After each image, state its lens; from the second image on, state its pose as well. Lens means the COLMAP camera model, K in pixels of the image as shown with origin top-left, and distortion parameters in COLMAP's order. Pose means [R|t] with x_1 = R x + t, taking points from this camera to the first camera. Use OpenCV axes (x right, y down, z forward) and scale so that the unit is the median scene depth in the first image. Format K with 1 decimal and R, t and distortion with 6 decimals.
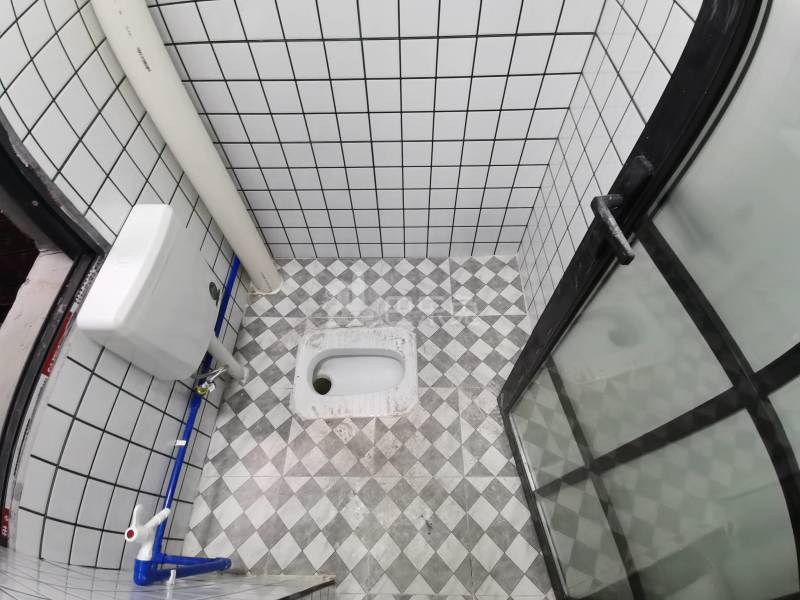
lens RADIAL K [[396.4, 0, 395.6], [0, 396.4, 299.1], [0, 0, 1]] dist [0.120383, -0.107096]
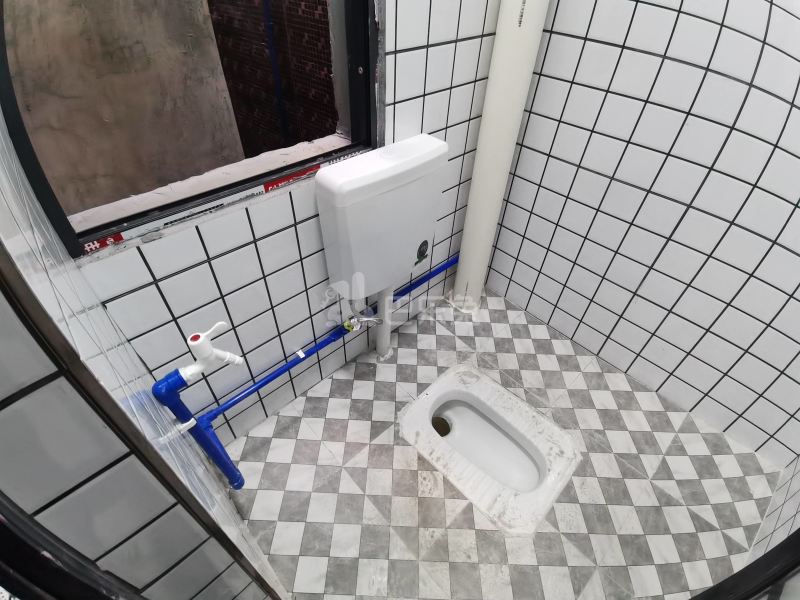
lens RADIAL K [[392.3, 0, 398.0], [0, 392.3, 292.4], [0, 0, 1]] dist [0.020915, 0.000059]
pose [[0.696068, 0.524317, -0.490490, 0.012729], [-0.635091, 0.768283, -0.080007, 0.142538], [0.334886, 0.367196, 0.867766, 0.183129]]
